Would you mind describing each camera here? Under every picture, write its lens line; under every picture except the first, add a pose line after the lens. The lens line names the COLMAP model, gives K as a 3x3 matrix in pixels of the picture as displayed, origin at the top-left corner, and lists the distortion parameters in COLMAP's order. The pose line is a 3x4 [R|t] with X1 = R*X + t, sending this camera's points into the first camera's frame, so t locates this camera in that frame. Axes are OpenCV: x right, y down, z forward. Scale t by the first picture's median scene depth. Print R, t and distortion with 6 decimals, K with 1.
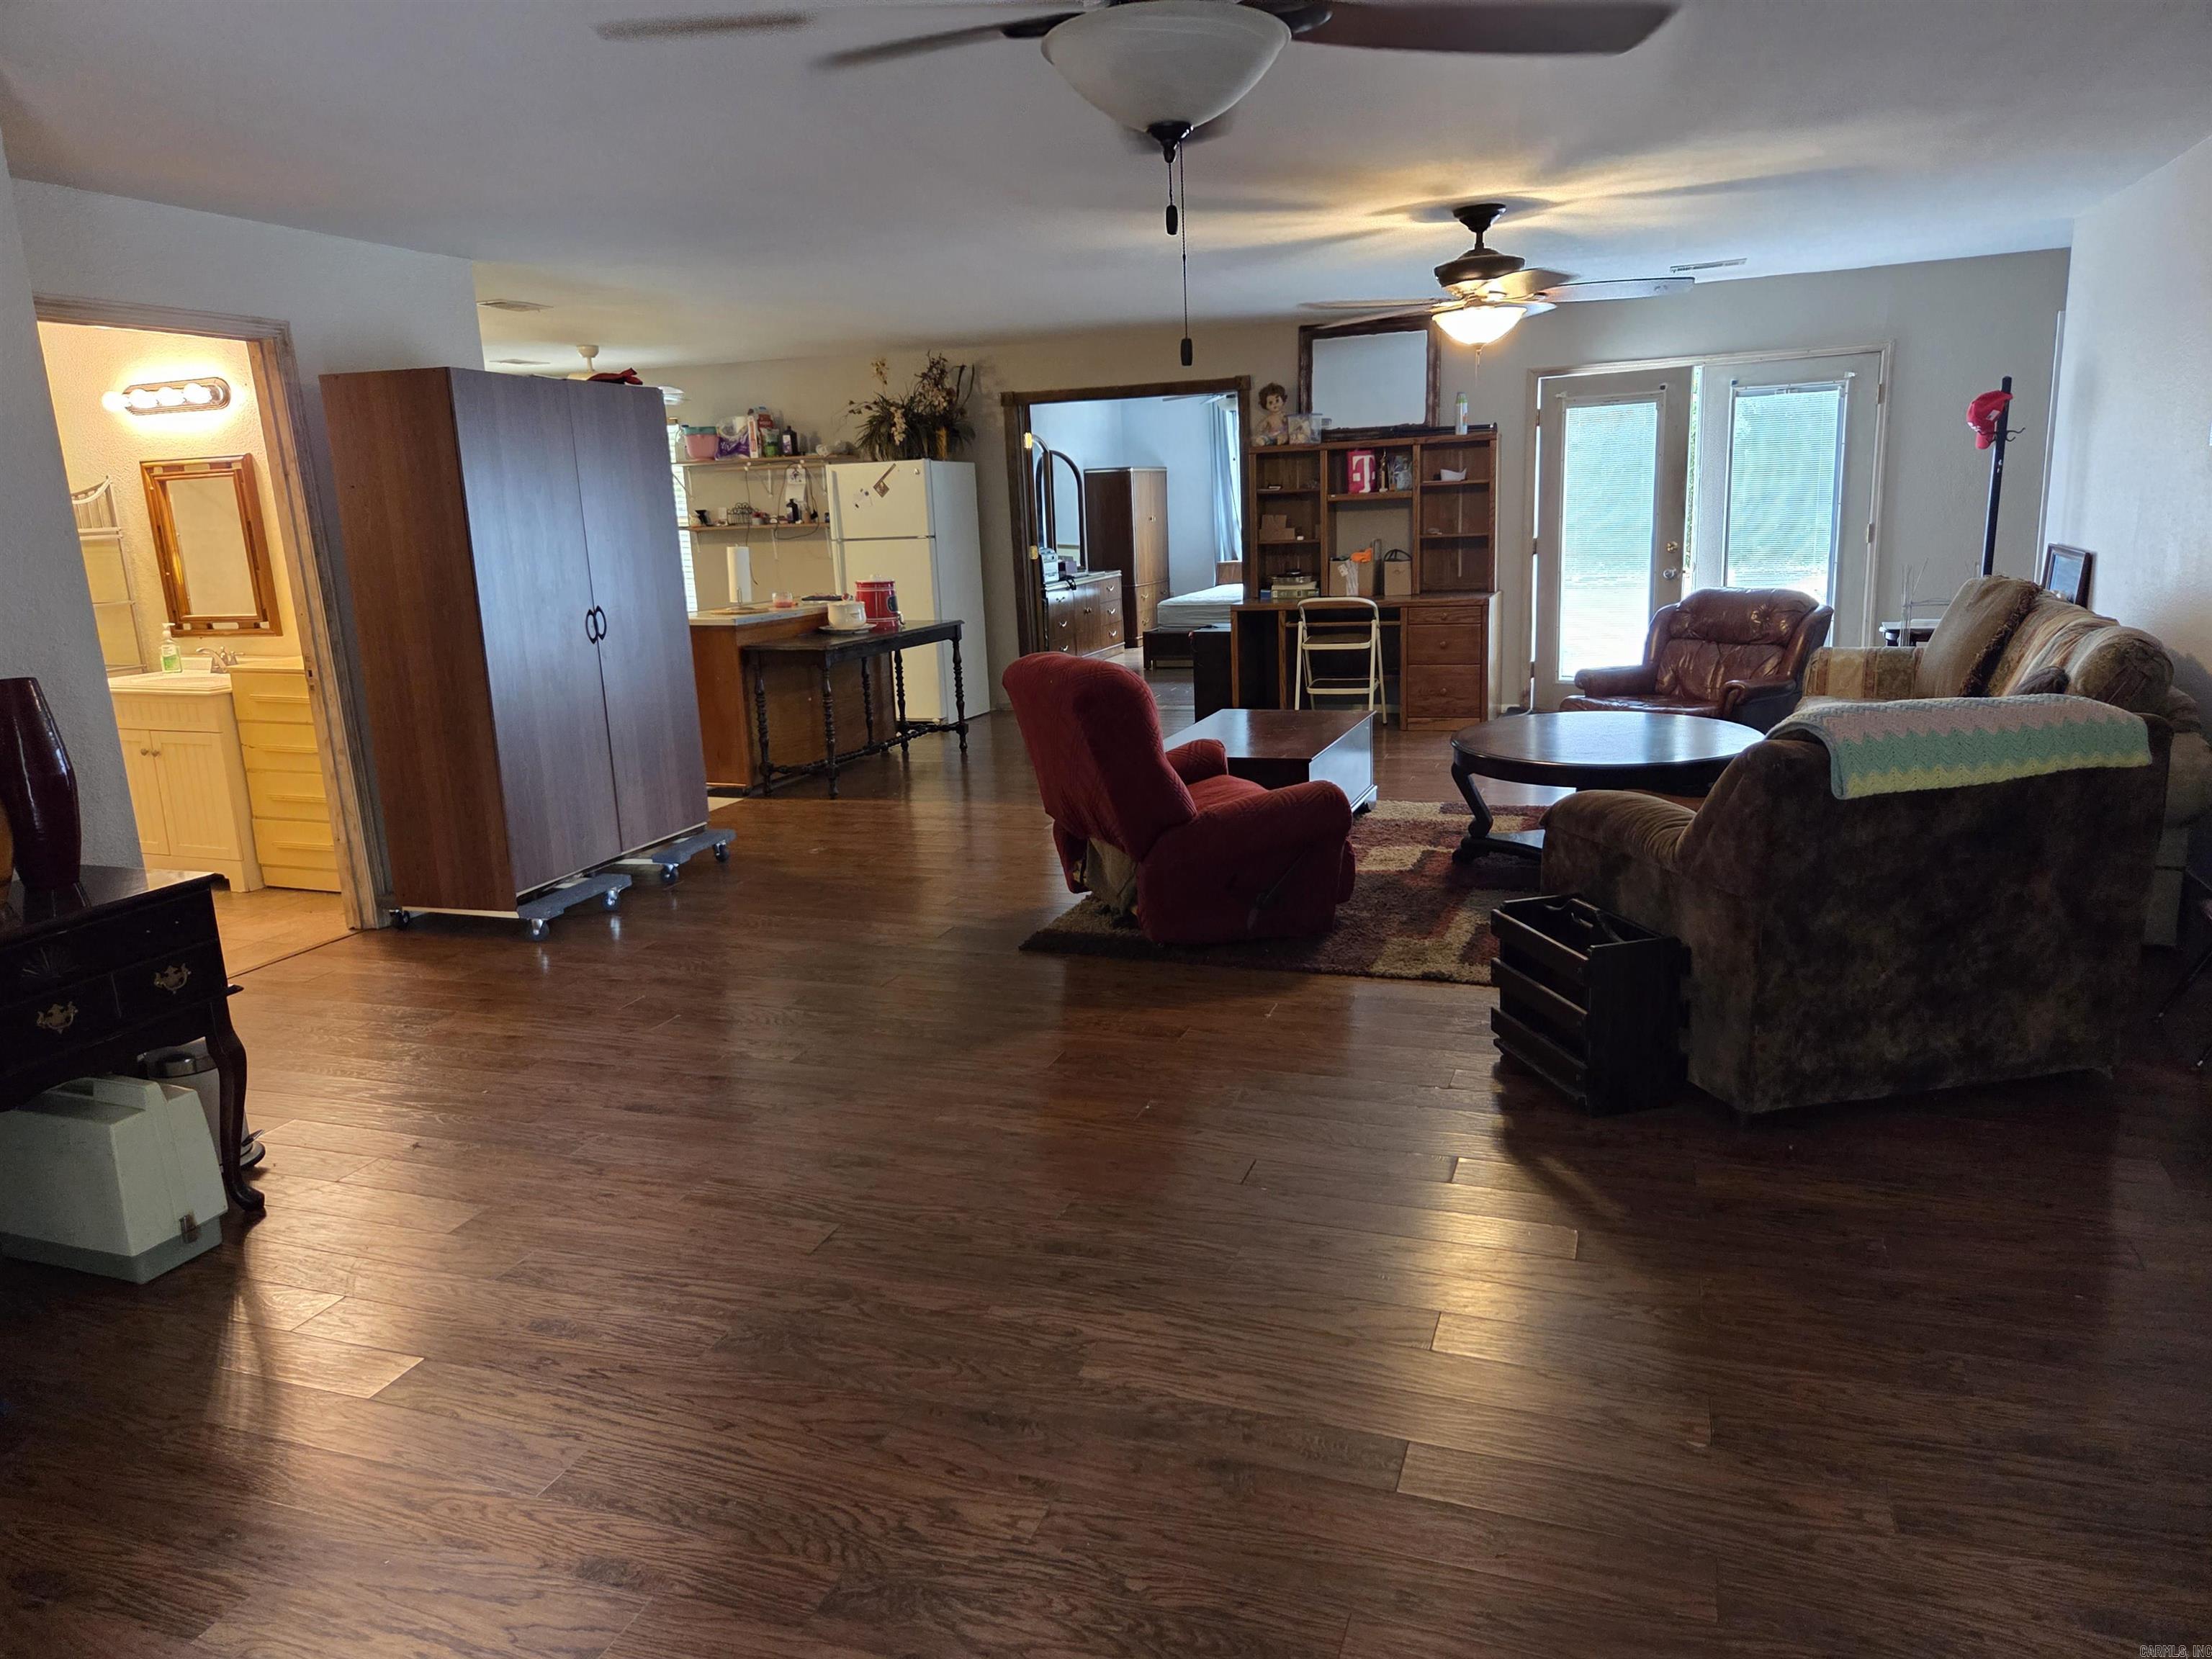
lens RADIAL K [[1483.2, 0, 1106.0], [0, 1483.2, 829.5], [0, 0, 1]] dist [0.000918, 0.000085]
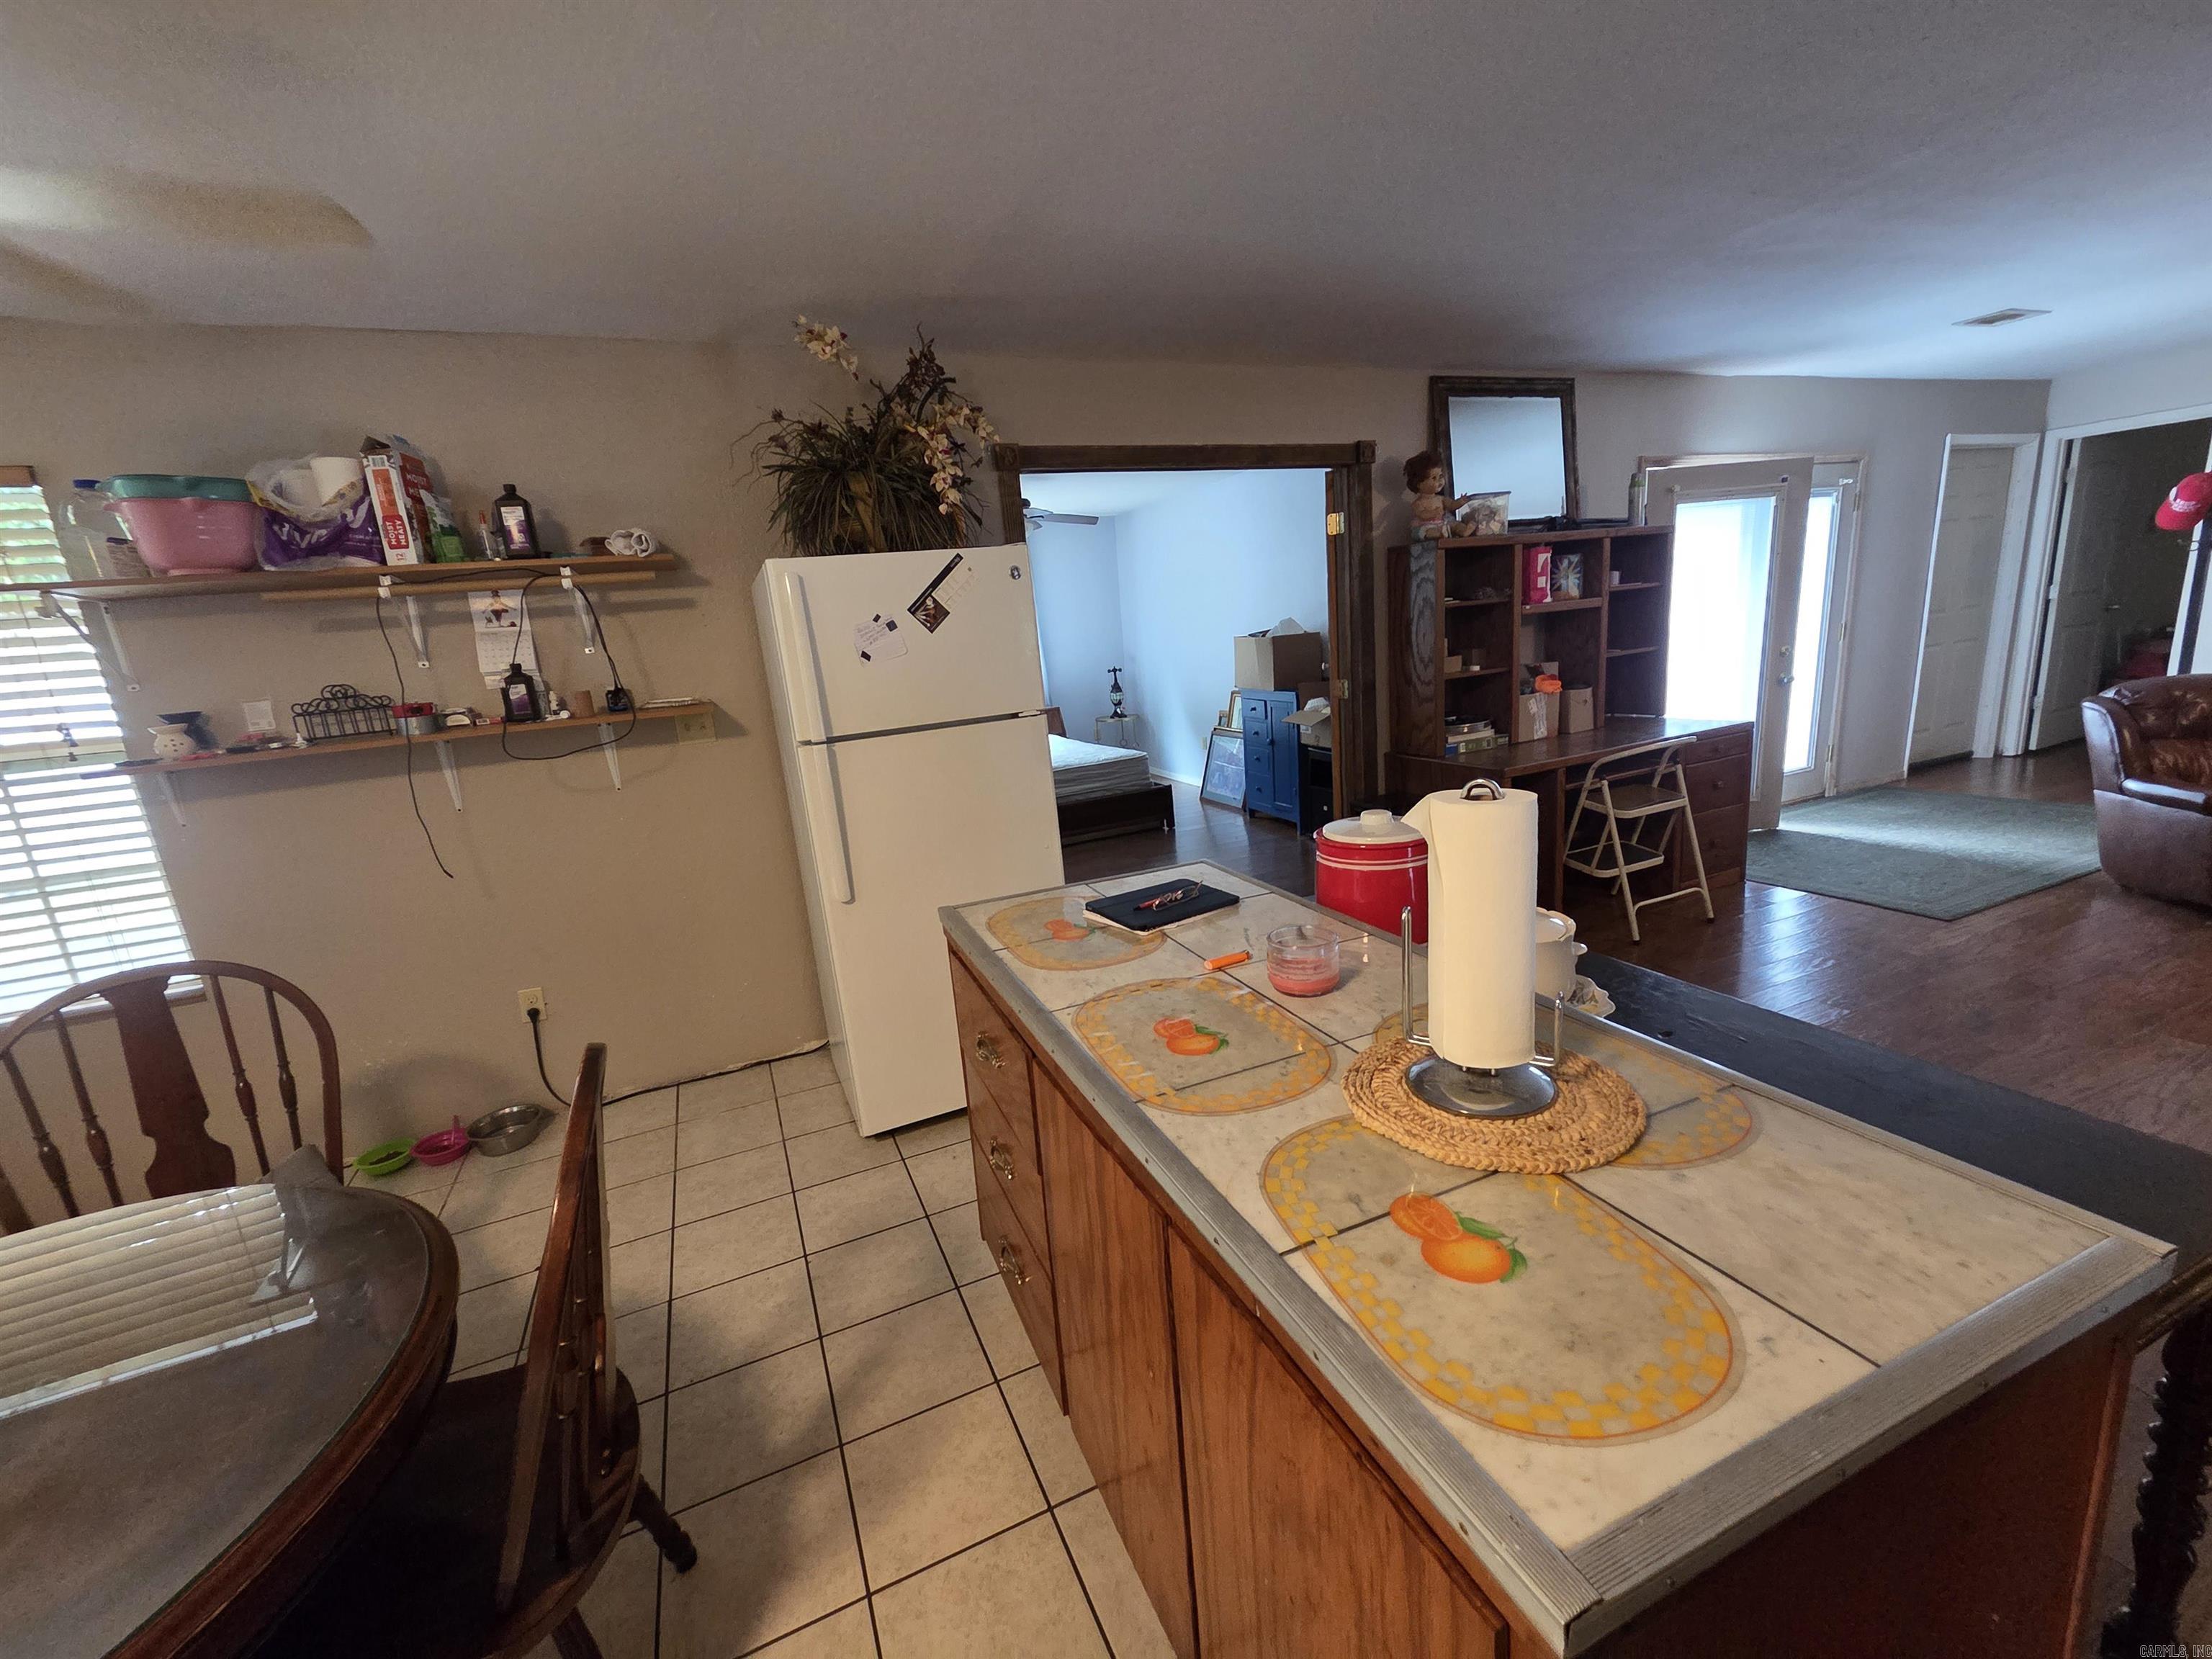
lens RADIAL K [[921.3, 0, 1106.0], [0, 921.3, 829.5], [0, 0, 1]] dist [-0.000004, 0.000156]
pose [[0.732699, -0.169144, 0.659199, -0.276157], [0.207335, 0.978055, 0.020506, -0.150453], [-0.648201, 0.121651, 0.751689, 0.713488]]
